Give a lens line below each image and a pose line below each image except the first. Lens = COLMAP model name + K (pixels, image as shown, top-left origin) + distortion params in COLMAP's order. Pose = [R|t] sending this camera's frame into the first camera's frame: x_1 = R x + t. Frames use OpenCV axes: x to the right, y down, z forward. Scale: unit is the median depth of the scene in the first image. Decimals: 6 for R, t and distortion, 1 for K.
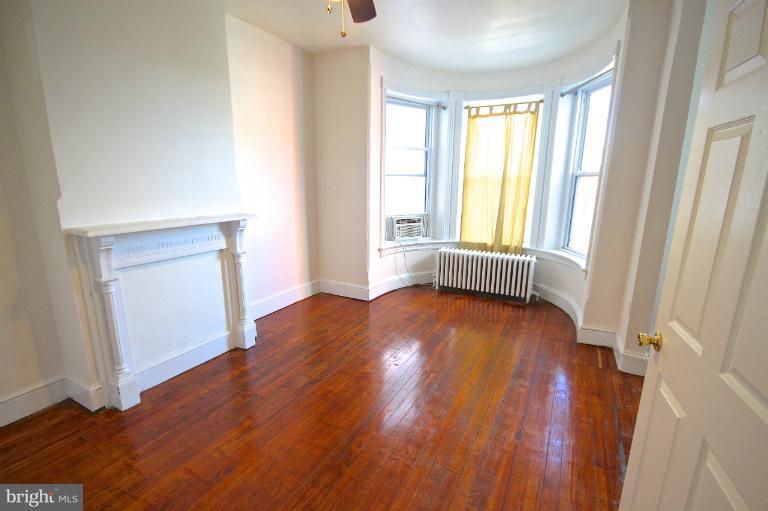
lens RADIAL K [[353.7, 0, 384.4], [0, 353.7, 259.7], [0, 0, 1]] dist [-0.003125, -0.000478]
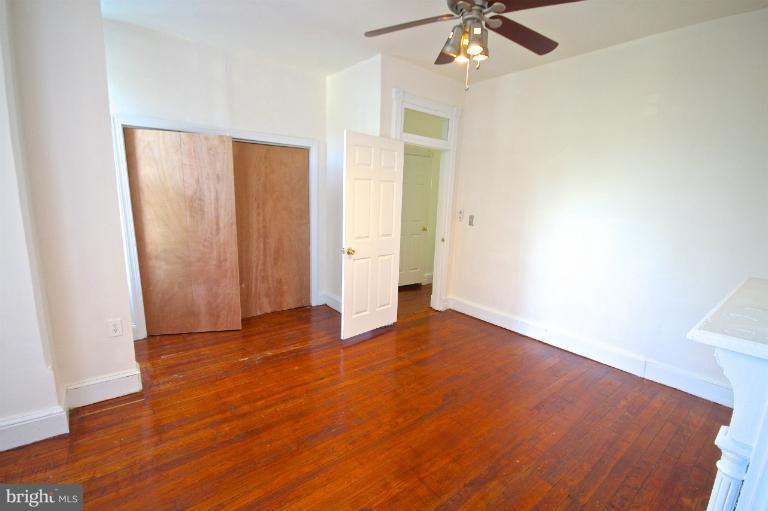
lens RADIAL K [[353.7, 0, 384.4], [0, 353.7, 259.7], [0, 0, 1]] dist [-0.003125, -0.000478]
pose [[-0.923007, -0.112916, 0.367843, -0.211342], [0.038959, 0.923637, 0.381284, -0.311794], [-0.382806, 0.366259, -0.848124, 1.333555]]
